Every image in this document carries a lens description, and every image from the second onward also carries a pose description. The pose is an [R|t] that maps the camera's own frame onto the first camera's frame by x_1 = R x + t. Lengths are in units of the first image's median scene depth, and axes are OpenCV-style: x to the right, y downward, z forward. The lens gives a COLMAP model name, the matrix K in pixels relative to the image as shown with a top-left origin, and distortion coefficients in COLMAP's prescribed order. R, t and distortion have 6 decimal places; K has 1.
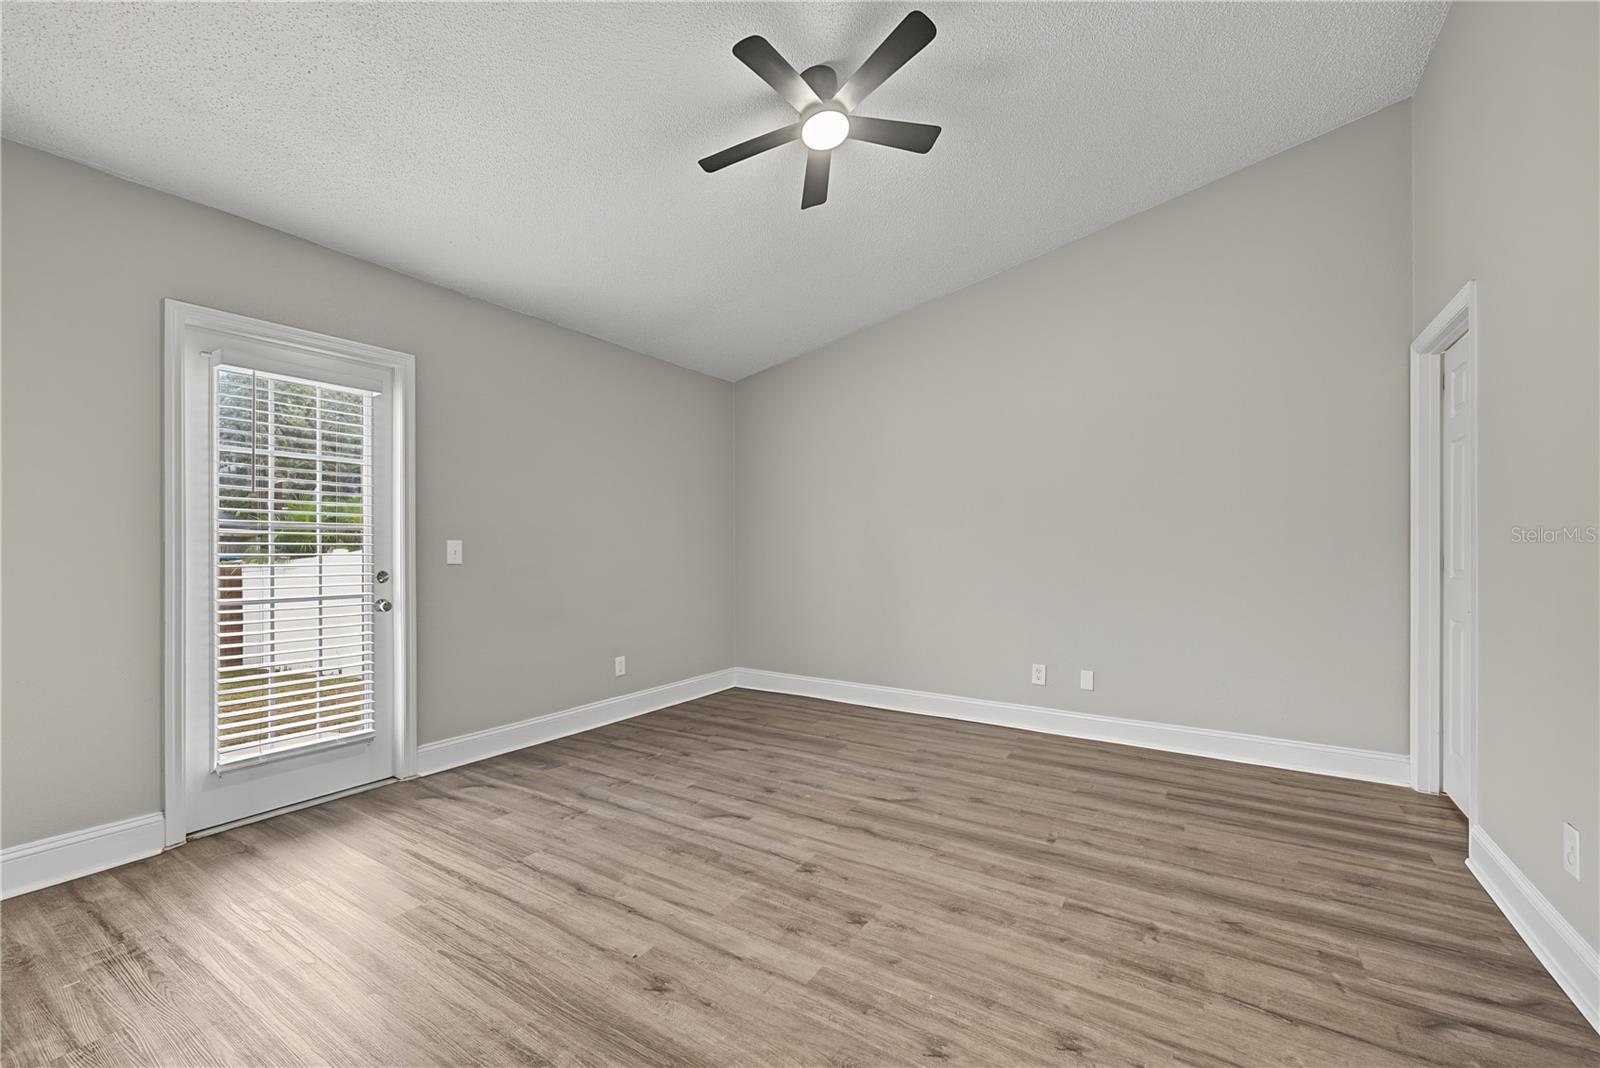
lens RADIAL K [[646.2, 0, 801.4], [0, 646.2, 542.6], [0, 0, 1]] dist [-0.006005, 0.002657]
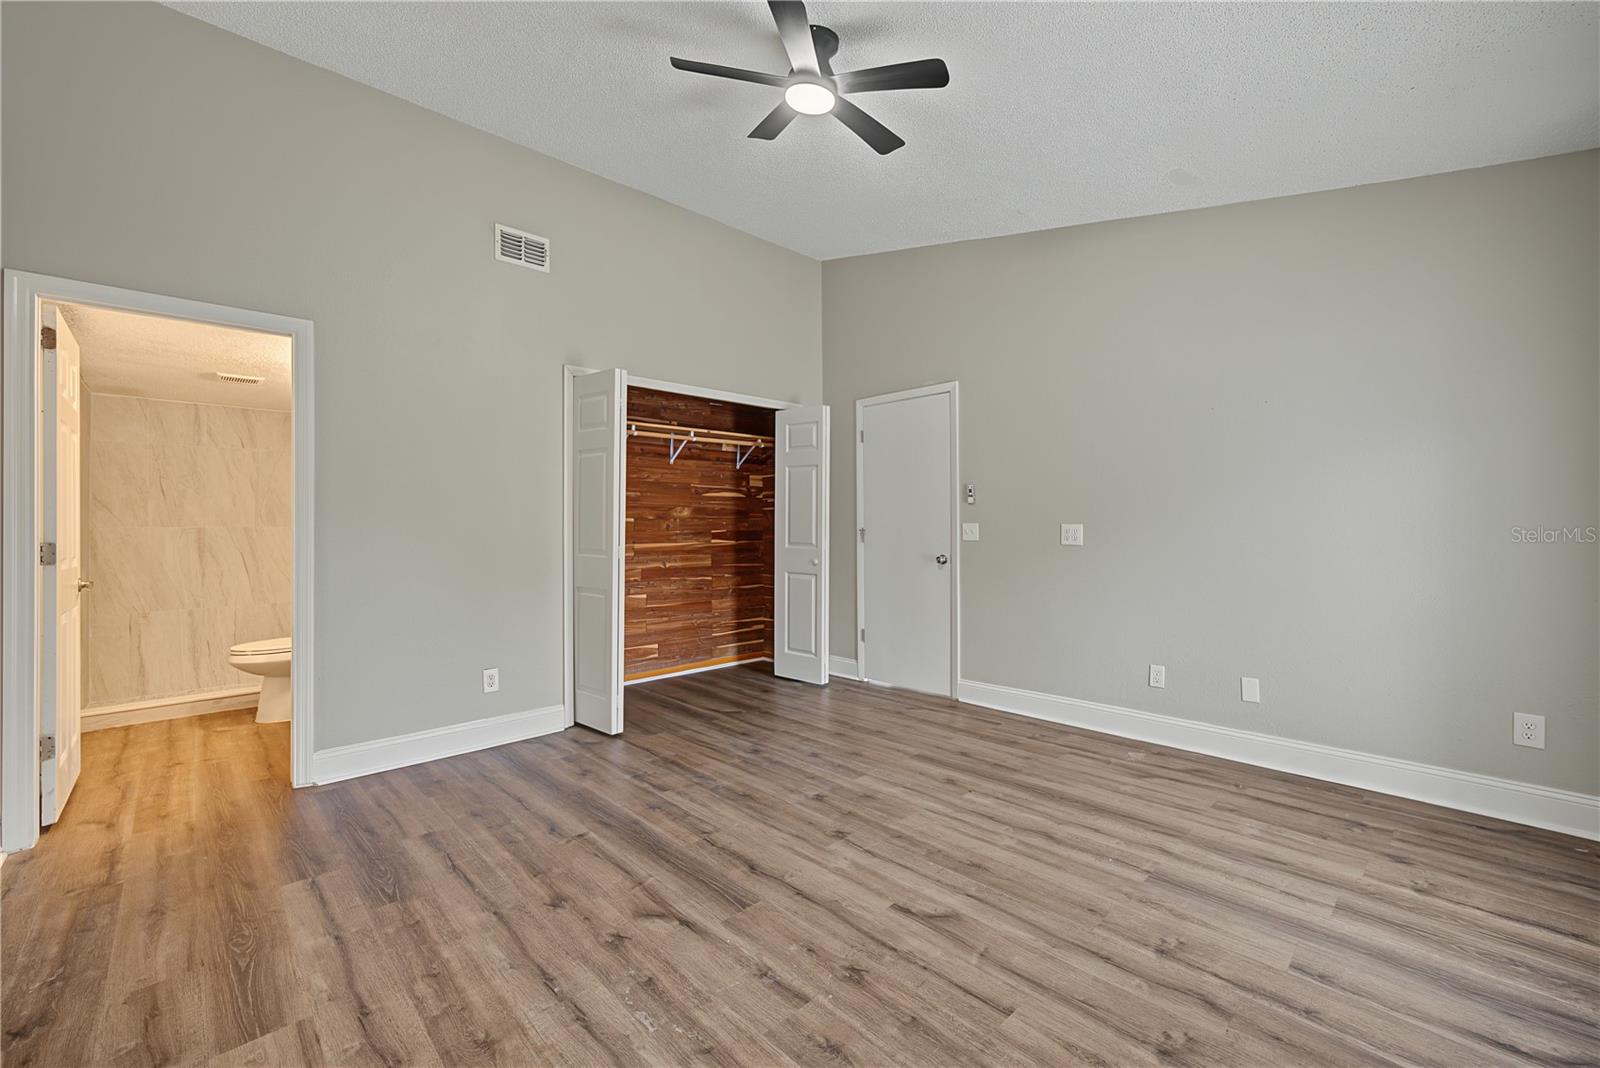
lens RADIAL K [[646.2, 0, 798.0], [0, 646.2, 528.6], [0, 0, 1]] dist [-0.006005, 0.002657]
pose [[-0.969701, 0.005867, 0.244225, -0.171887], [0.004524, 0.999971, -0.006061, 0.009084], [-0.244253, -0.004773, -0.969700, 1.908768]]
